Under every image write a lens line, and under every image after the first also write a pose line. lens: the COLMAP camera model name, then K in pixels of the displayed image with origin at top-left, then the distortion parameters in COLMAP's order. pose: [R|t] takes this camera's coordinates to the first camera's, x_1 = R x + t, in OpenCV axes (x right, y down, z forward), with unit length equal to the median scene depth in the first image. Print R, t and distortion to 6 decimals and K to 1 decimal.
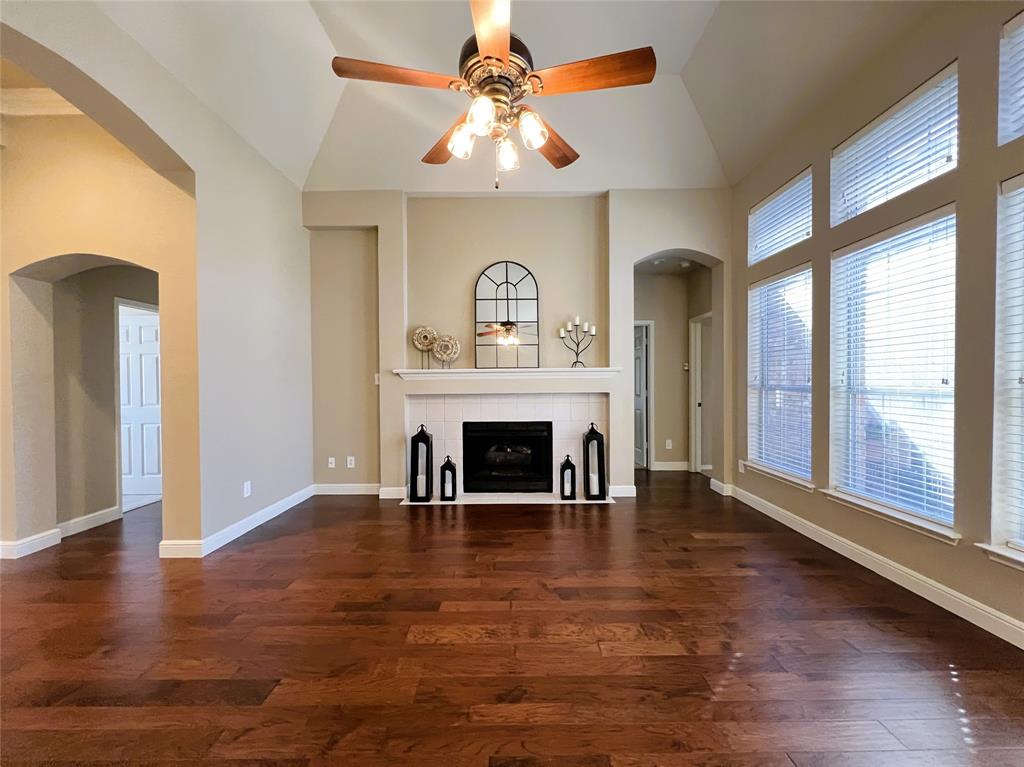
lens RADIAL K [[409.5, 0, 513.5], [0, 409.5, 384.9], [0, 0, 1]] dist [-0.001260, 0.000403]
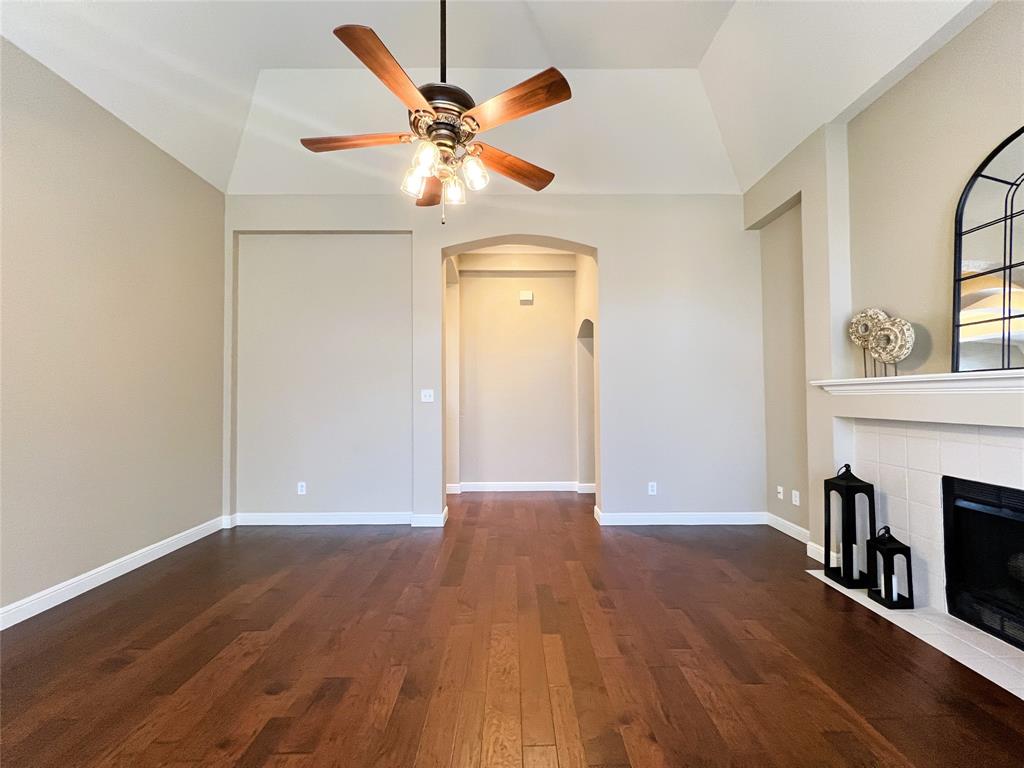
lens RADIAL K [[409.5, 0, 513.5], [0, 409.5, 385.4], [0, 0, 1]] dist [-0.001260, 0.000403]
pose [[0.017840, -0.016900, -0.999698, 0.408321], [-0.005438, 0.999841, -0.017000, -0.013472], [0.999826, 0.005739, 0.017746, 0.460291]]
